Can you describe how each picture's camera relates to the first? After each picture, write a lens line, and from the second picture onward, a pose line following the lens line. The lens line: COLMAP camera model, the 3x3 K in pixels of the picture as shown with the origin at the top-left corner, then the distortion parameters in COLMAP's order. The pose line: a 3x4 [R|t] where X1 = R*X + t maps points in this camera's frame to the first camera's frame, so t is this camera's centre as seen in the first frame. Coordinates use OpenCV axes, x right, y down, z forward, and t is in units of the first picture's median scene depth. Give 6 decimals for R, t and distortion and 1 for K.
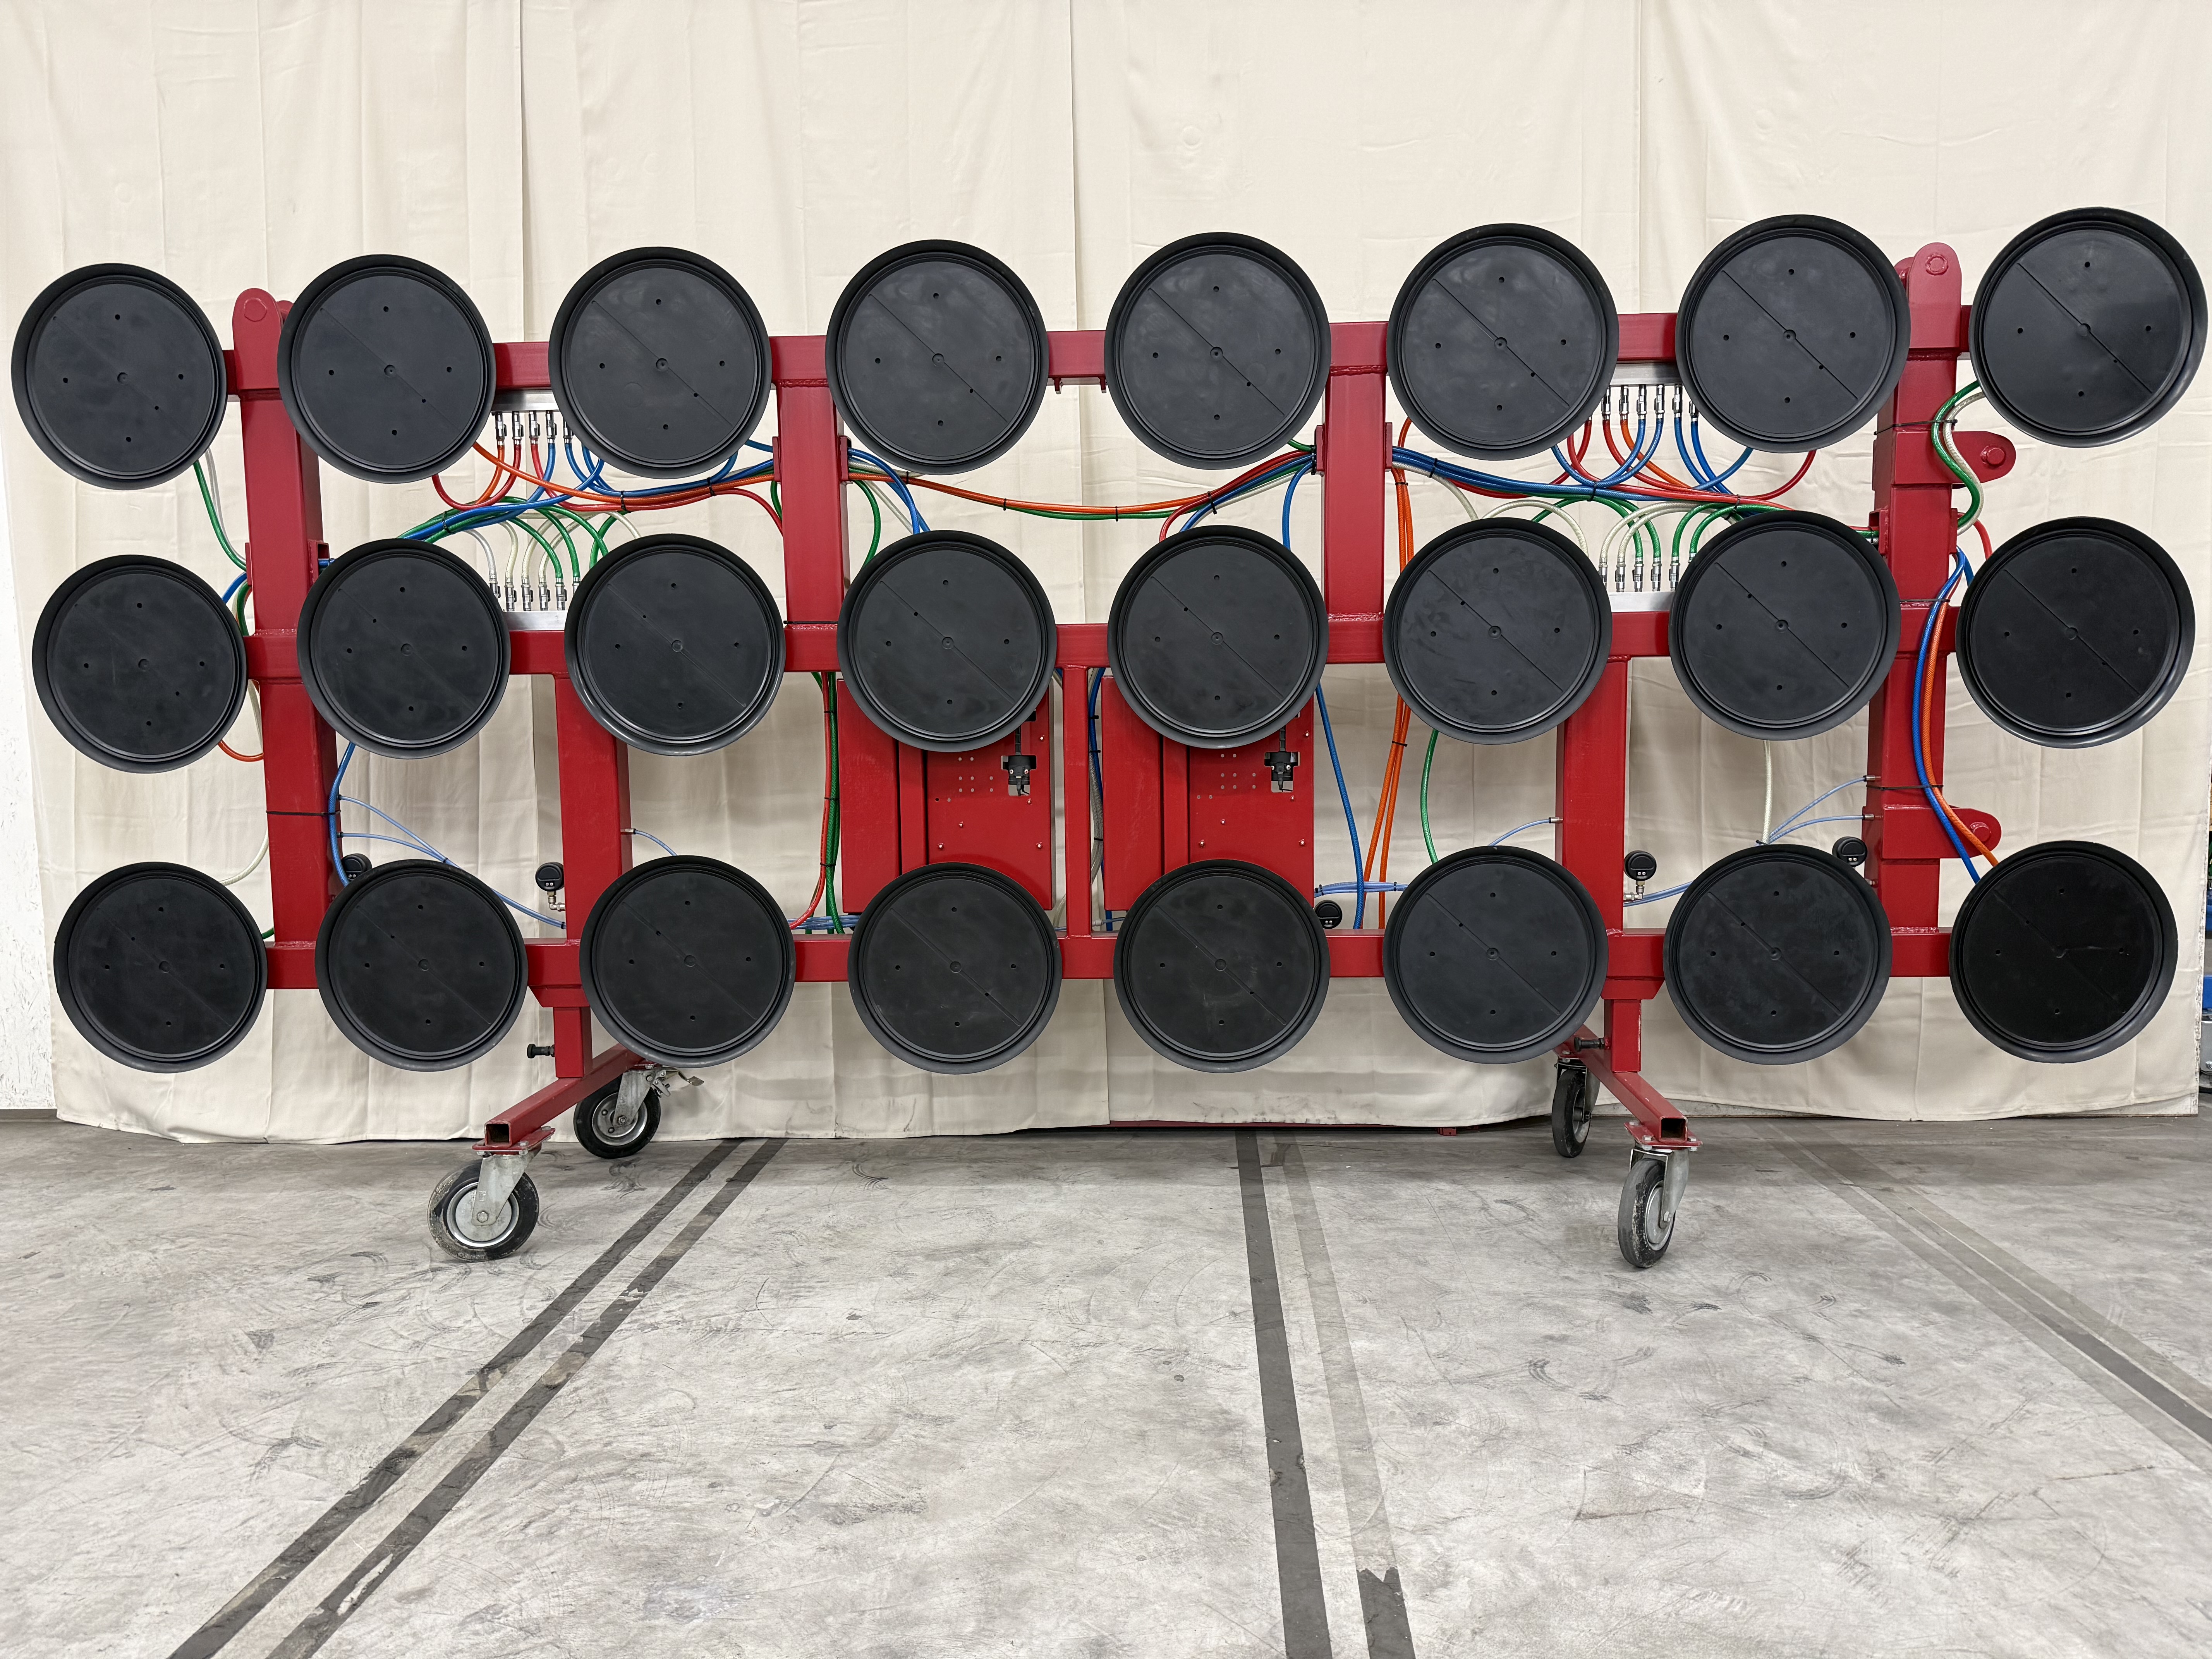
lens RADIAL K [[1567.9, 0, 1106.9], [0, 1567.9, 833.3], [0, 0, 1]] dist [0.009221, -0.018026]
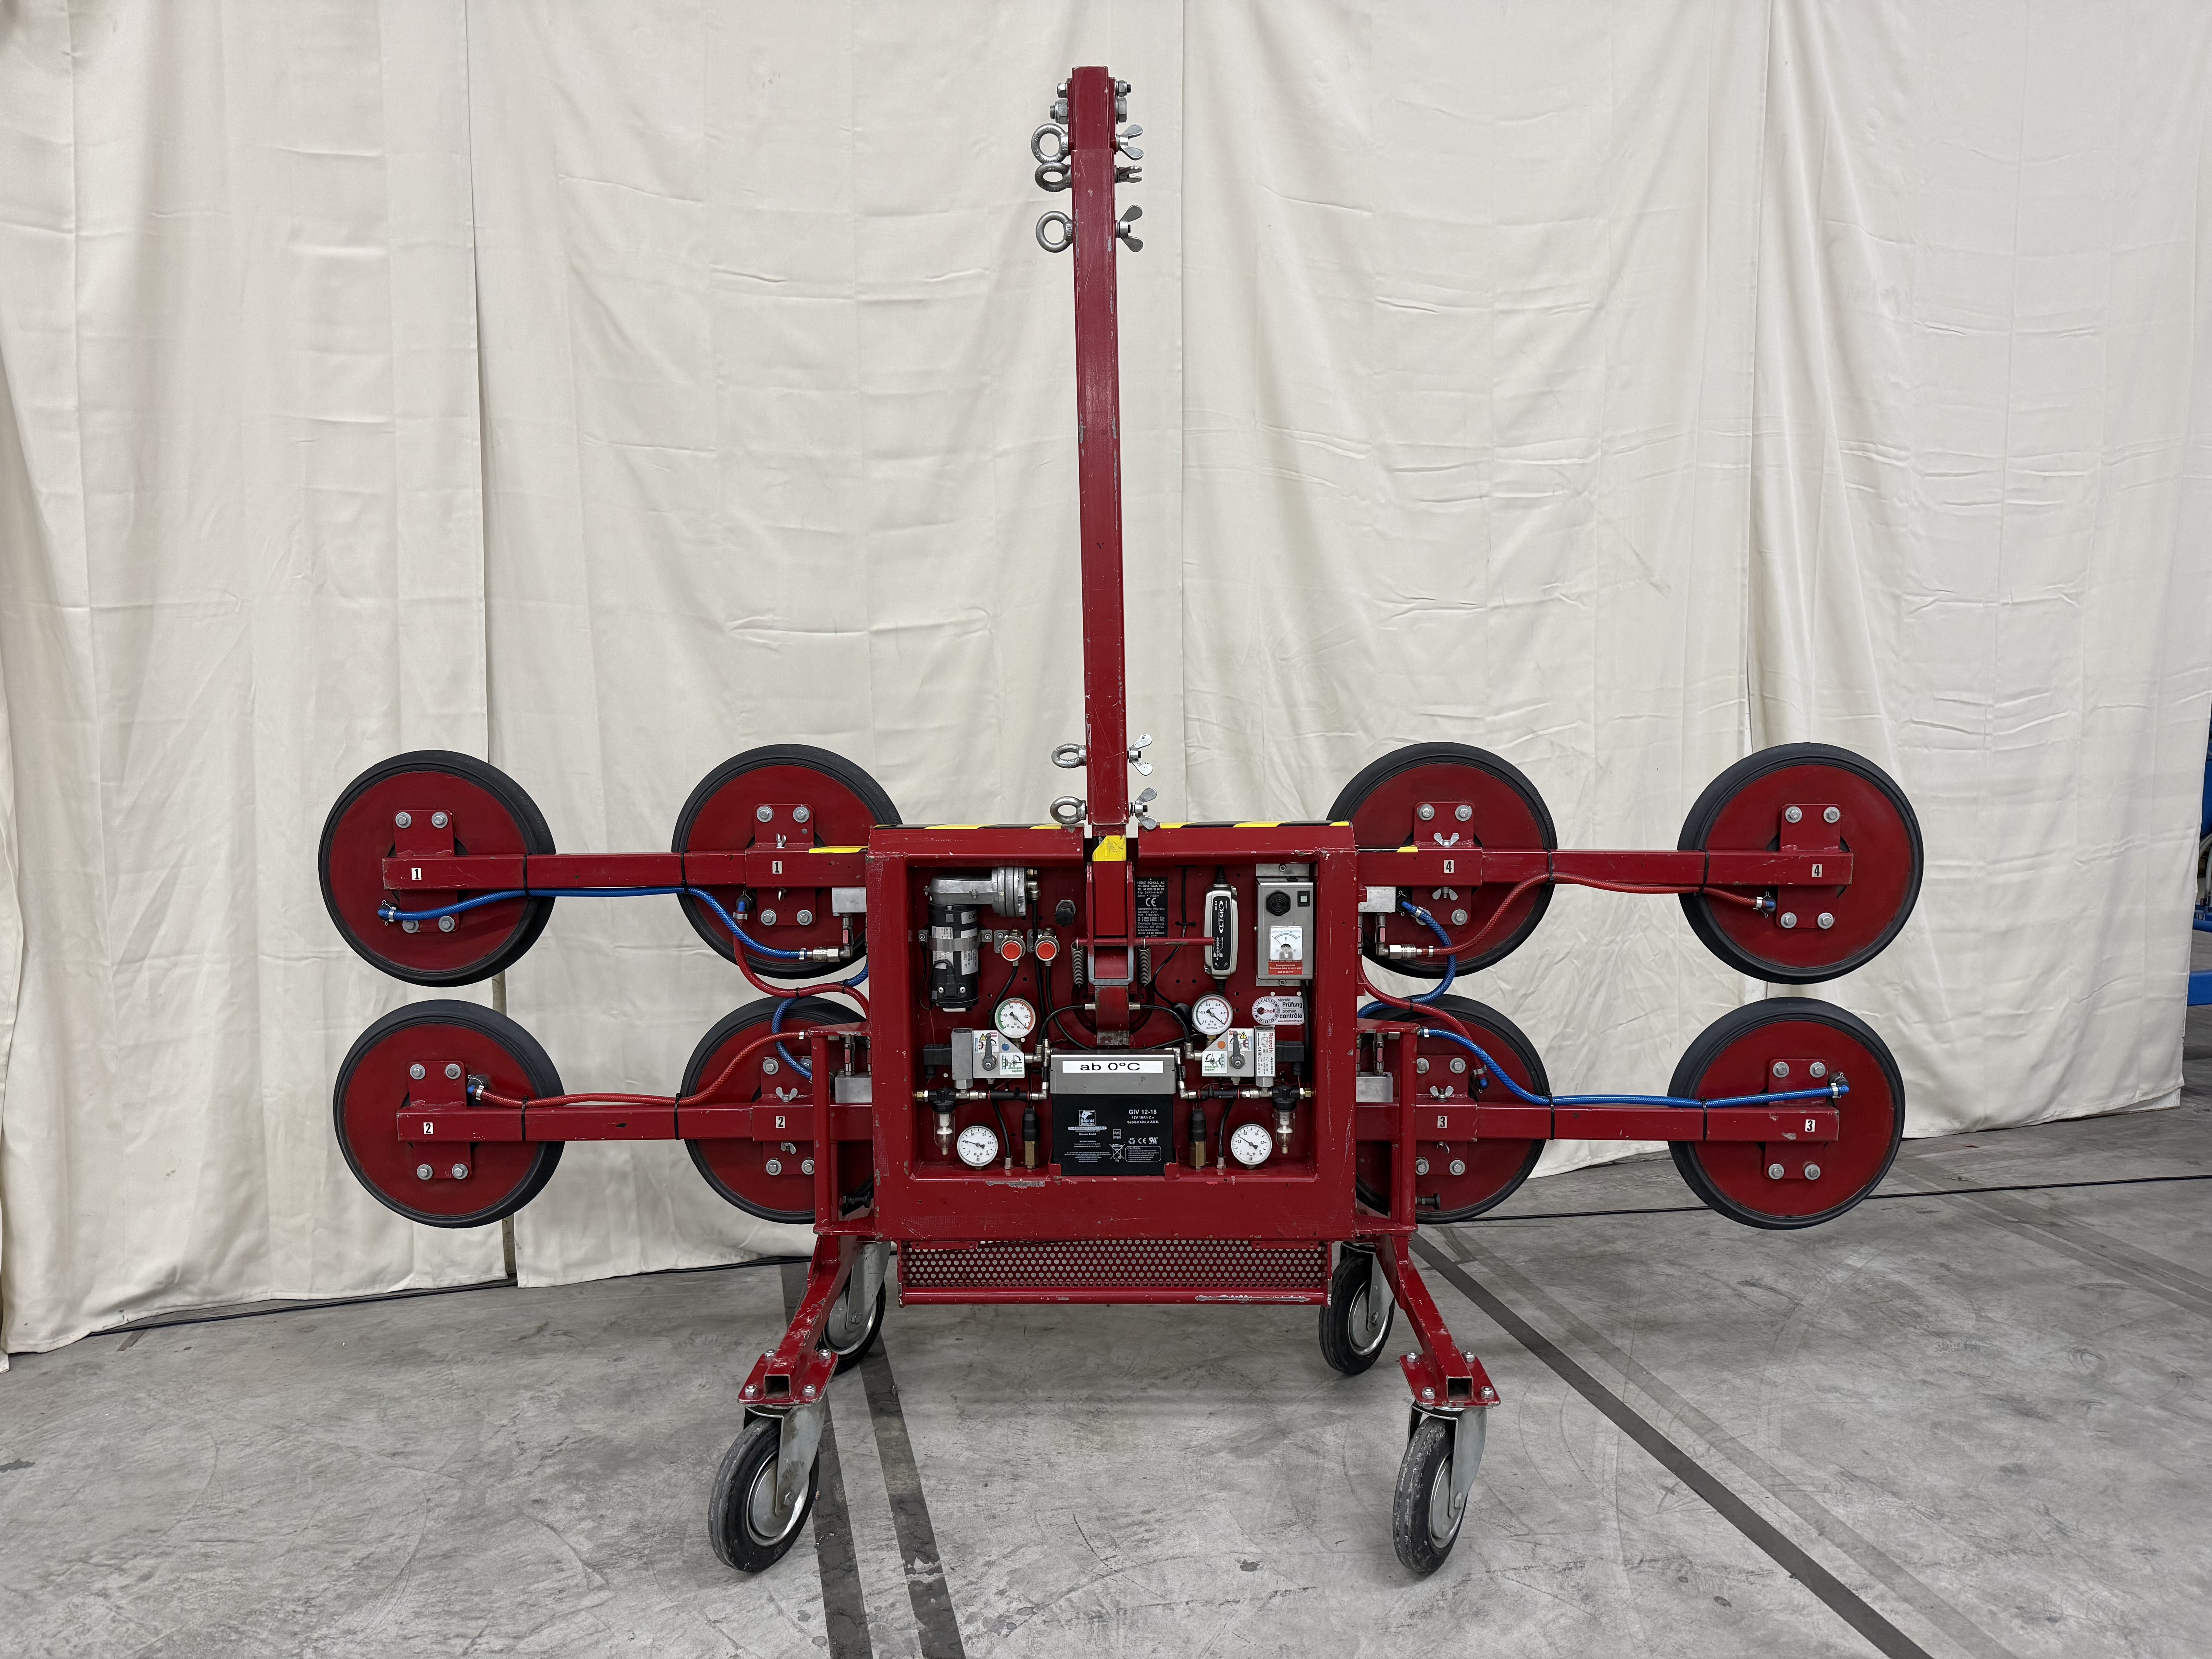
lens RADIAL K [[1567.9, 0, 1101.5], [0, 1567.9, 831.2], [0, 0, 1]] dist [0.009221, -0.018026]
pose [[0.954641, -0.026643, 0.296565, -0.437107], [0.017513, 0.999289, 0.033399, -0.079168], [-0.297244, -0.026690, 0.954428, 0.279304]]
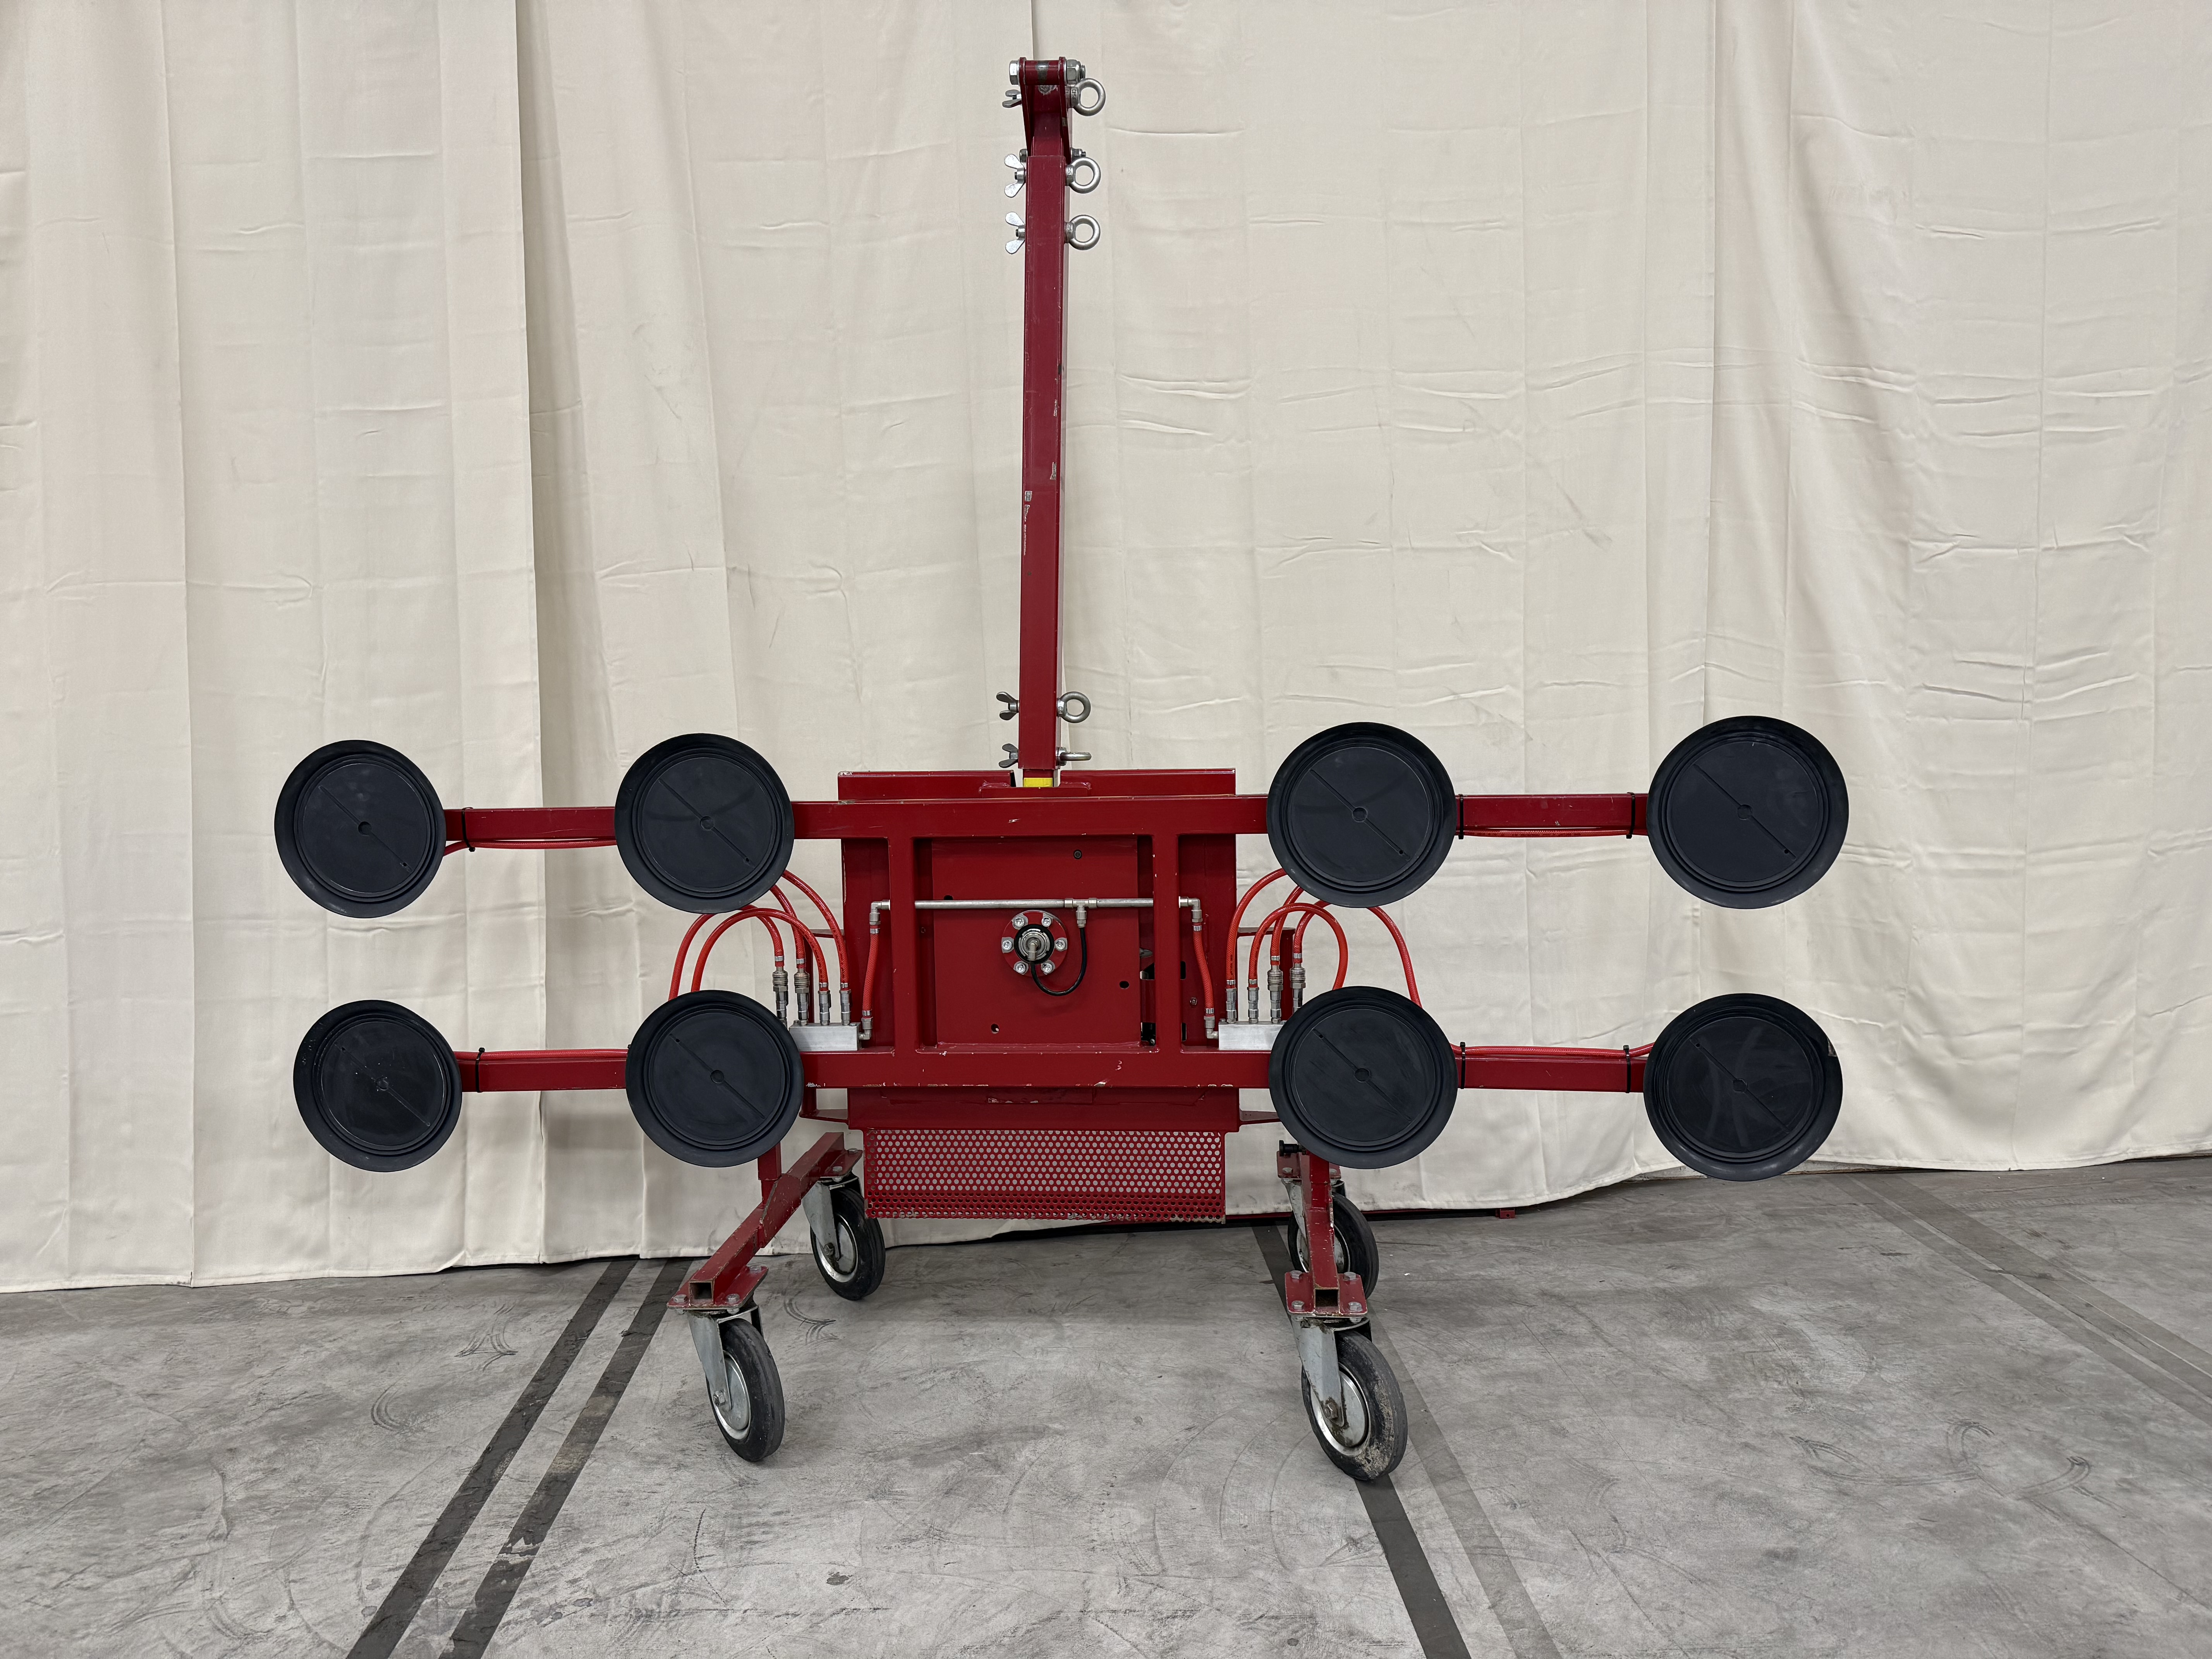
lens RADIAL K [[1567.9, 0, 1105.0], [0, 1567.9, 831.5], [0, 0, 1]] dist [0.009221, -0.018026]
pose [[0.994029, -0.021222, 0.107037, -0.105346], [0.018542, 0.999491, 0.025964, -0.051018], [-0.107533, -0.023825, 0.993916, 0.264564]]
